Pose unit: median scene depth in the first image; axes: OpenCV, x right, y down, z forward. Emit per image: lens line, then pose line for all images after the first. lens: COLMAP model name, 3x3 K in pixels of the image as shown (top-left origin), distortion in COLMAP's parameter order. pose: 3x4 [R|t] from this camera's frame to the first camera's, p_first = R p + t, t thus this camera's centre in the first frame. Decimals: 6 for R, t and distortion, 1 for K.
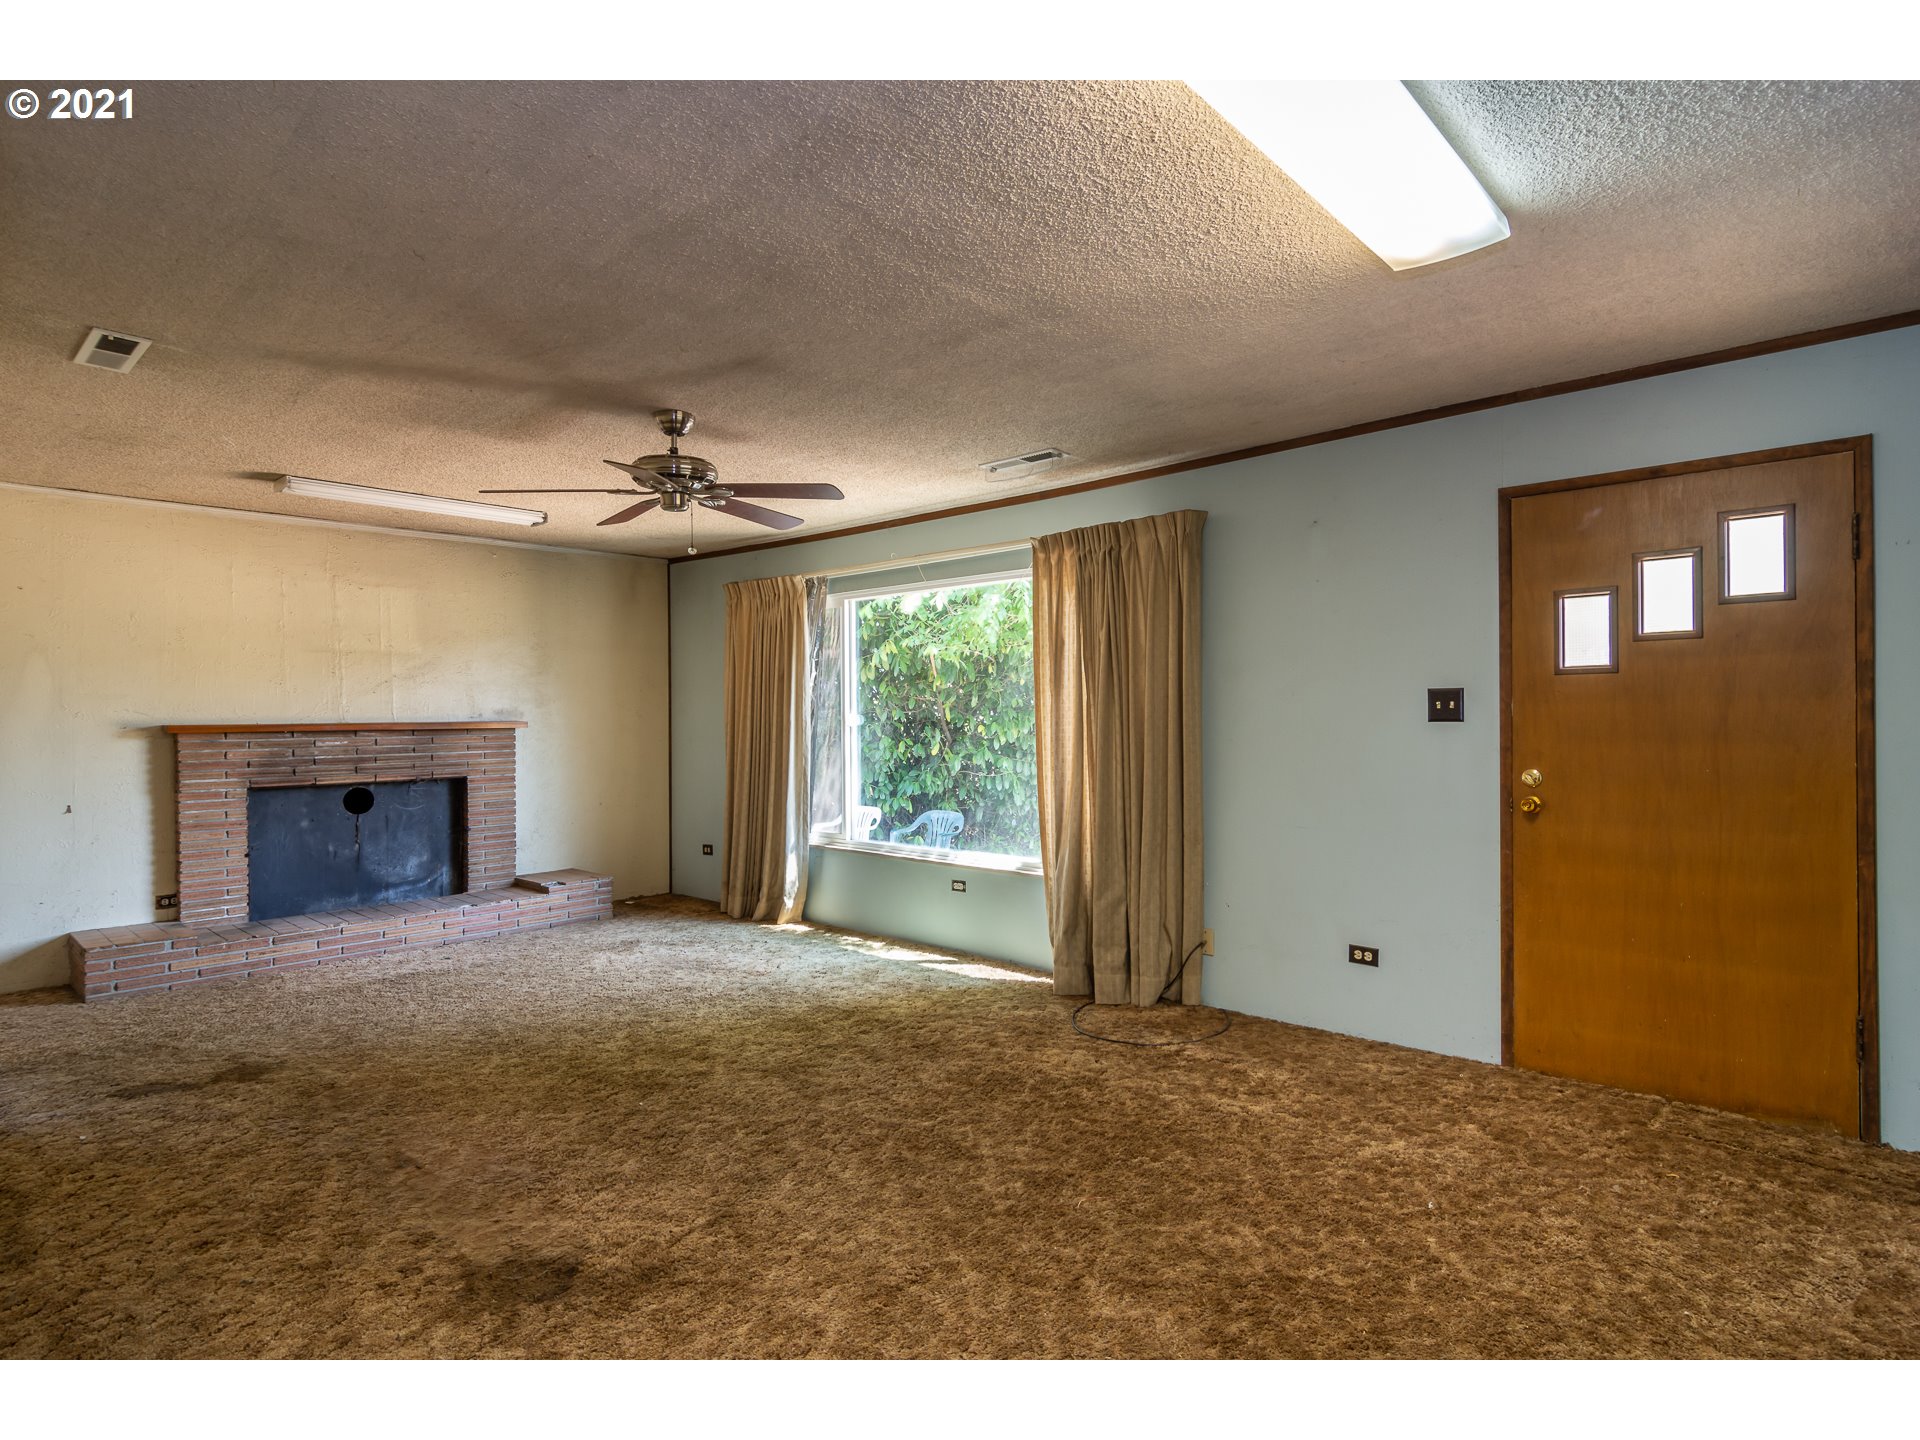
lens RADIAL K [[1053.9, 0, 937.4], [0, 1053.9, 718.2], [0, 0, 1]] dist [-0.002762, 0.000837]
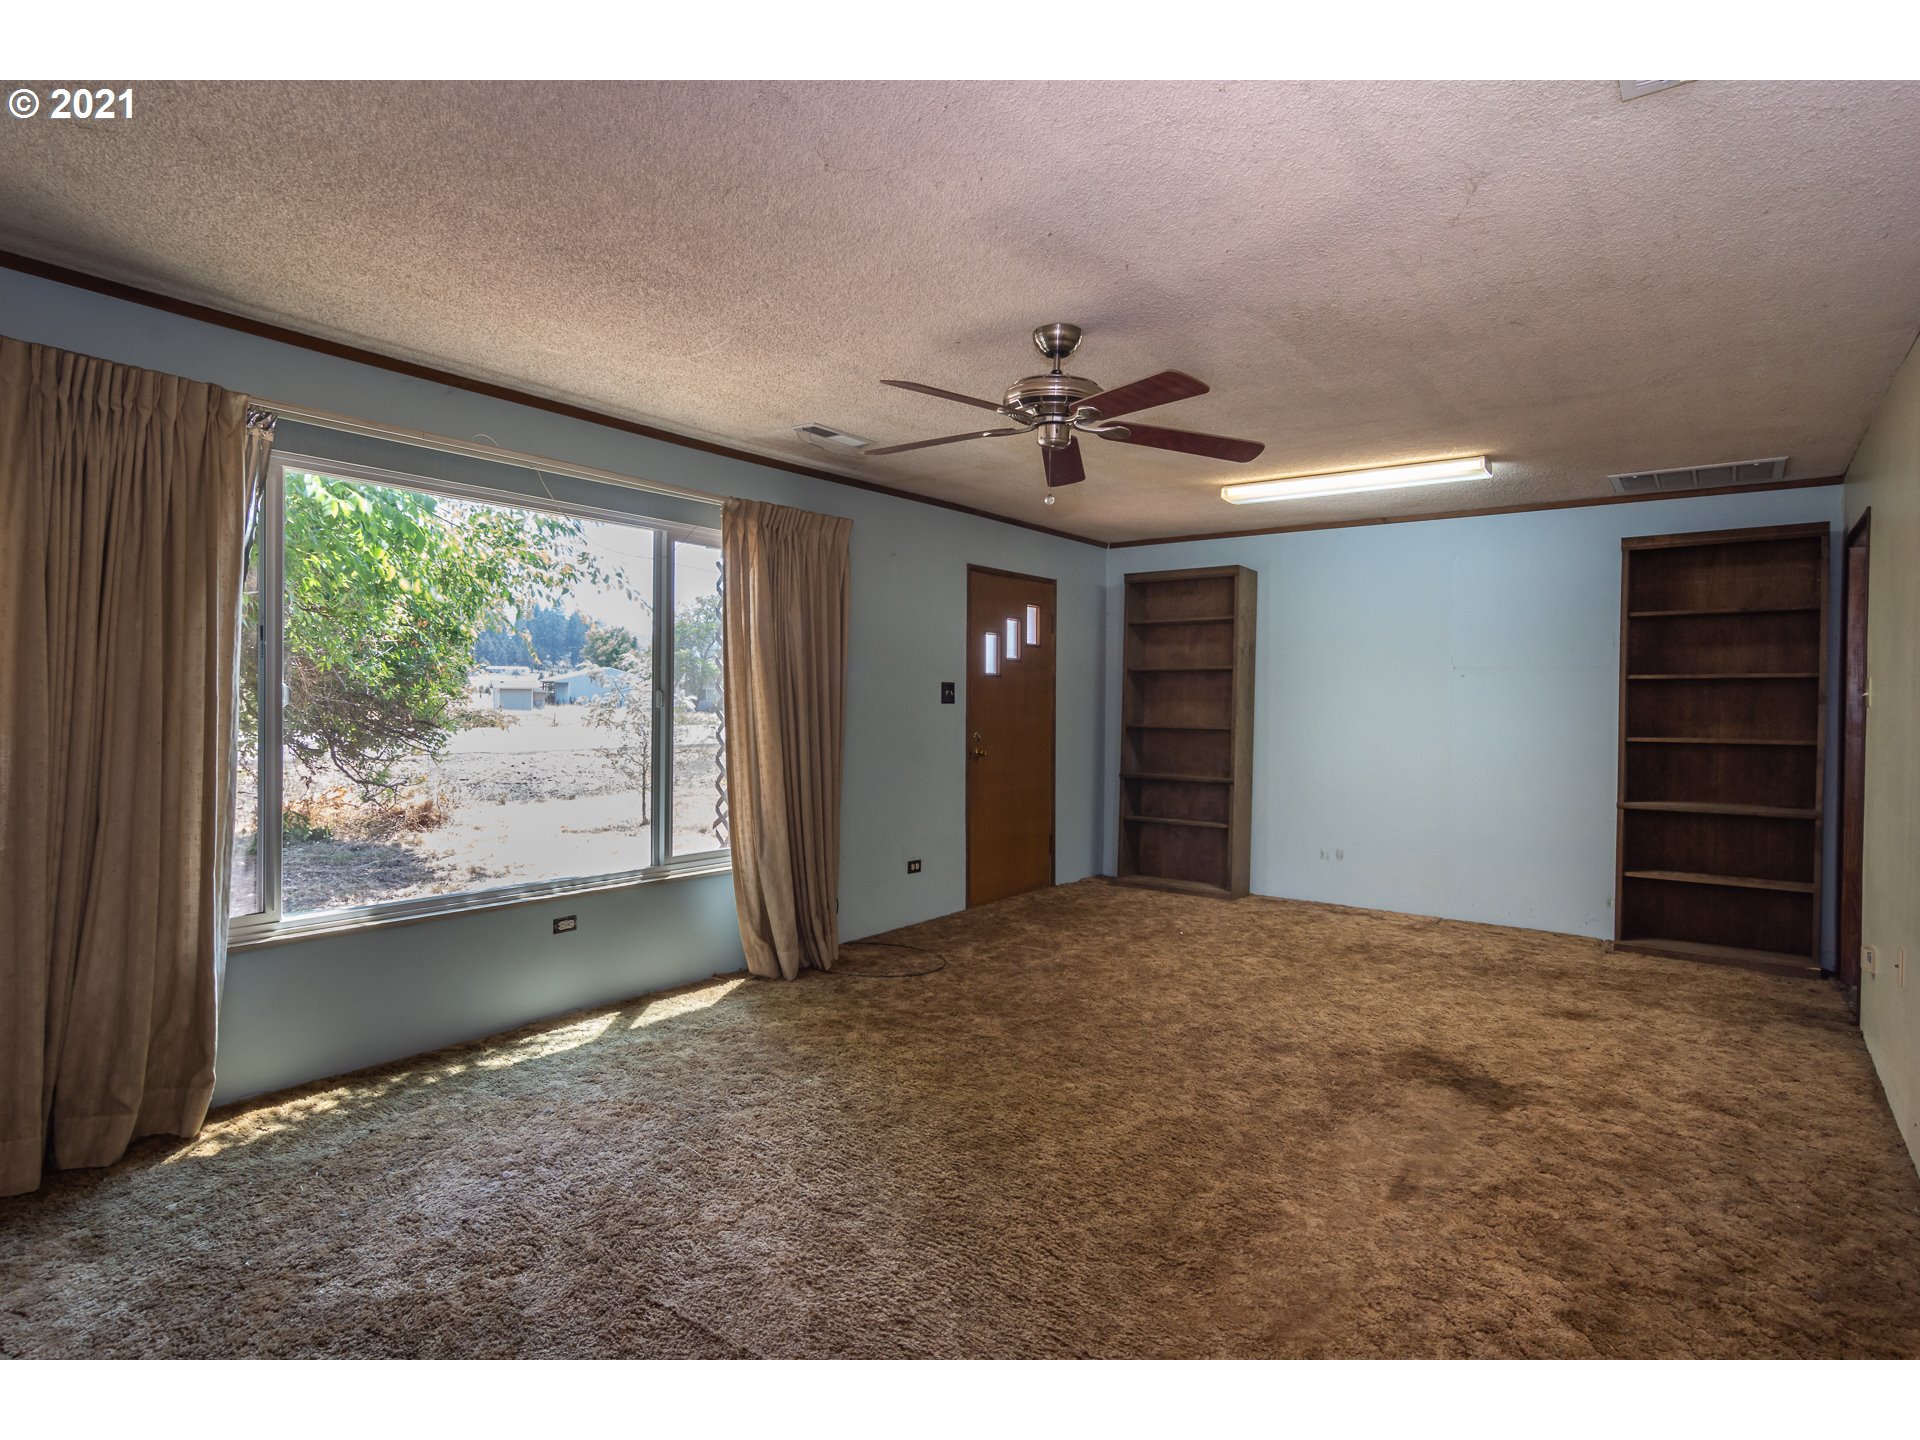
lens RADIAL K [[1055.6, 0, 960.0], [0, 1055.6, 720.0], [0, 0, 1]] dist [0.000942, 0.001684]
pose [[-0.144077, -0.009530, 0.989521, -0.785892], [-0.003336, 0.999953, 0.009145, 0.009964], [-0.989561, -0.001983, -0.144102, 0.883565]]
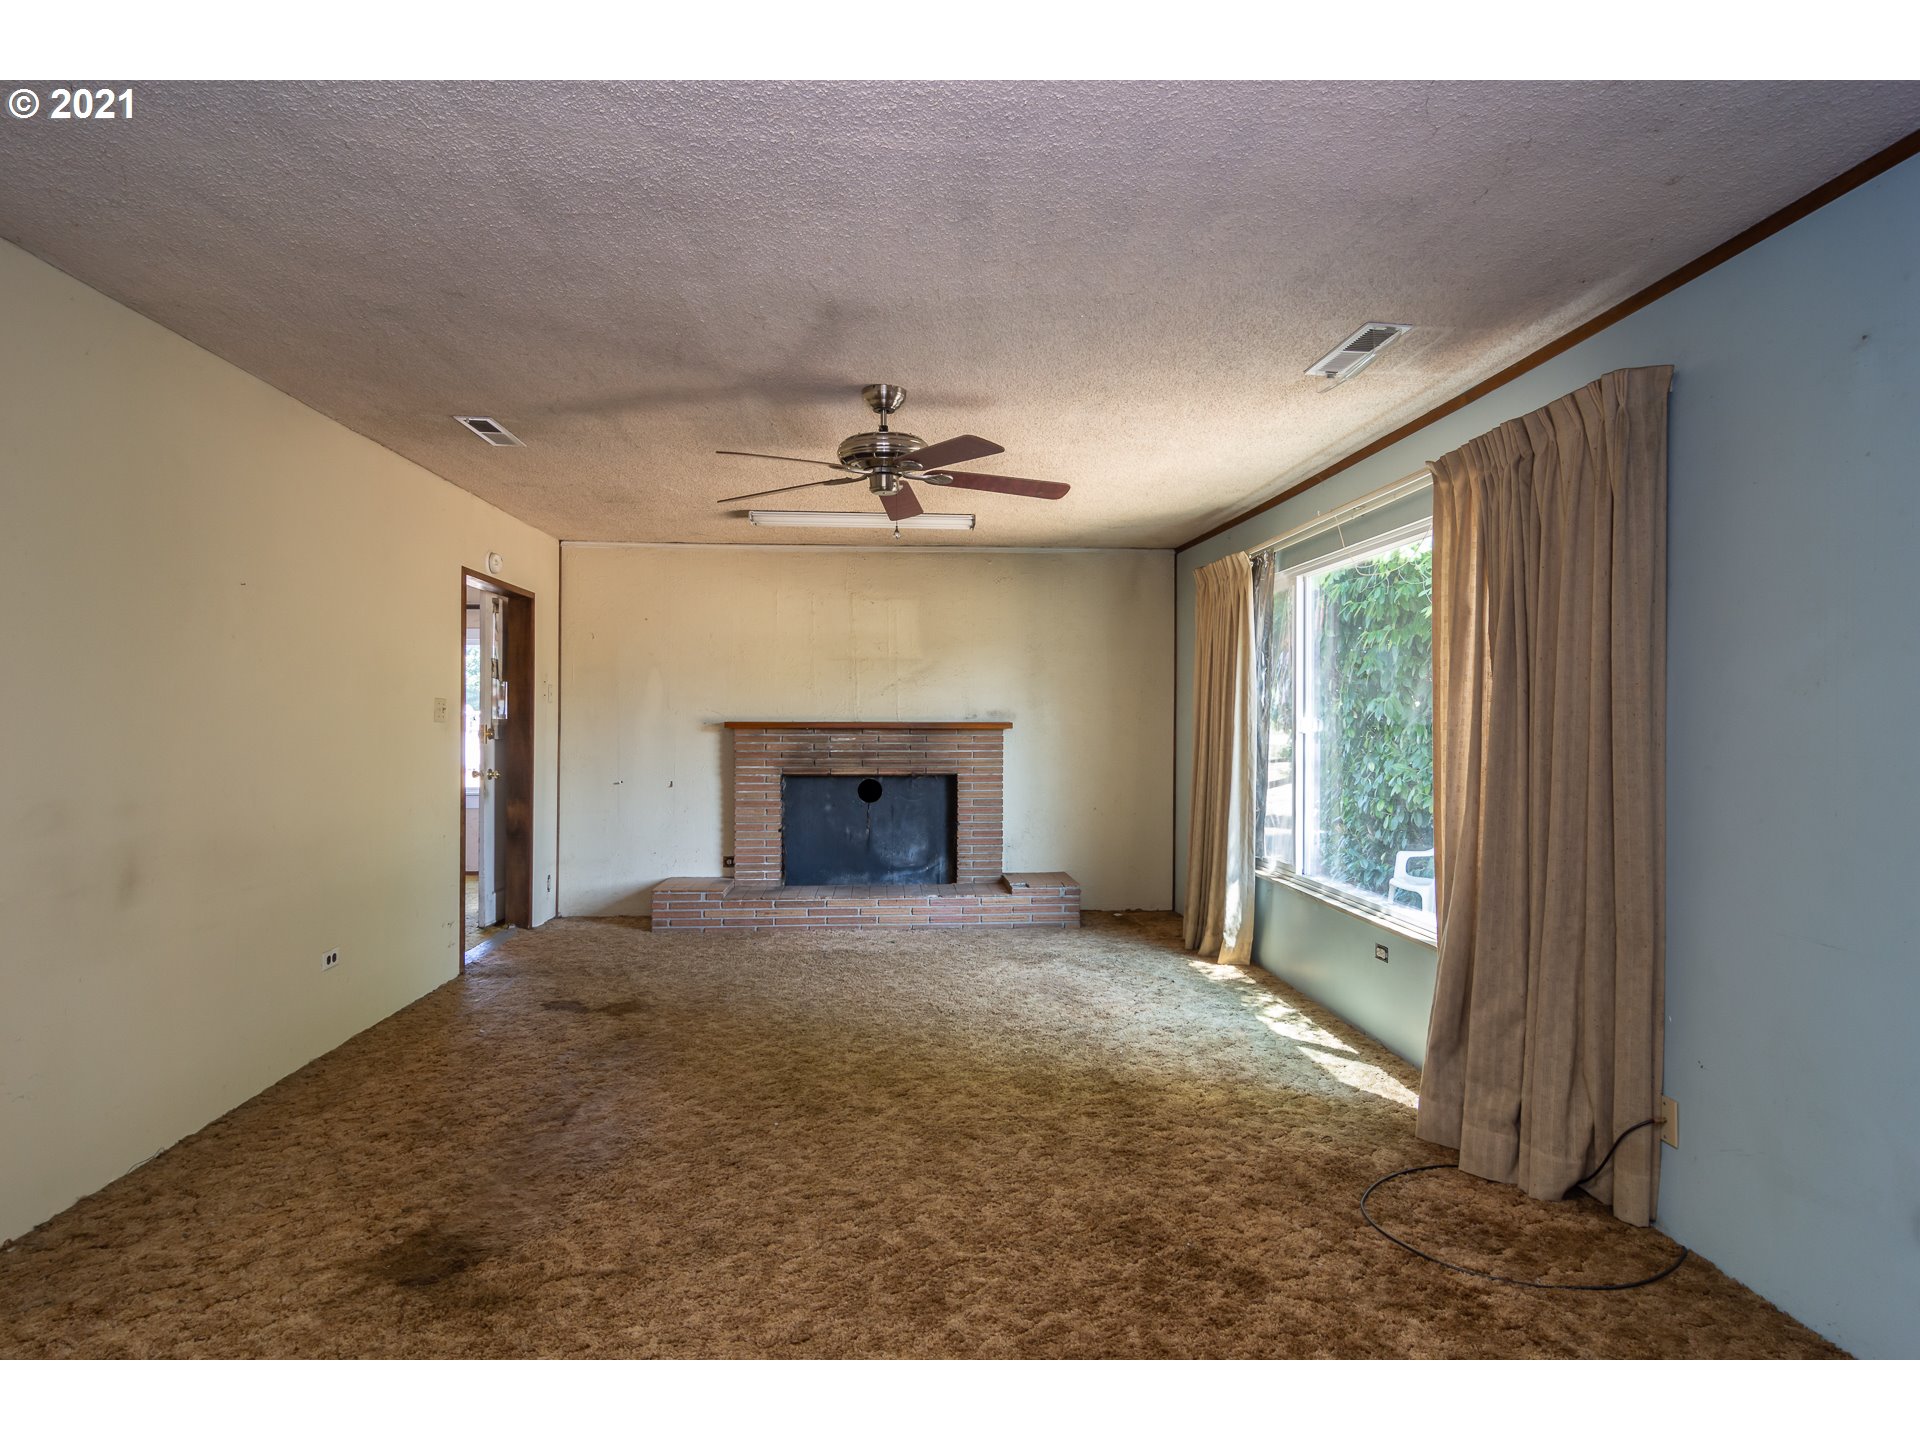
lens RADIAL K [[1035.6, 0, 947.0], [0, 1035.6, 719.6], [0, 0, 1]] dist [-0.004528, 0.001670]
pose [[0.726322, 0.009904, -0.687283, 0.308039], [-0.011706, 0.999929, 0.002037, -0.001277], [0.687255, 0.006566, 0.726386, 0.281222]]
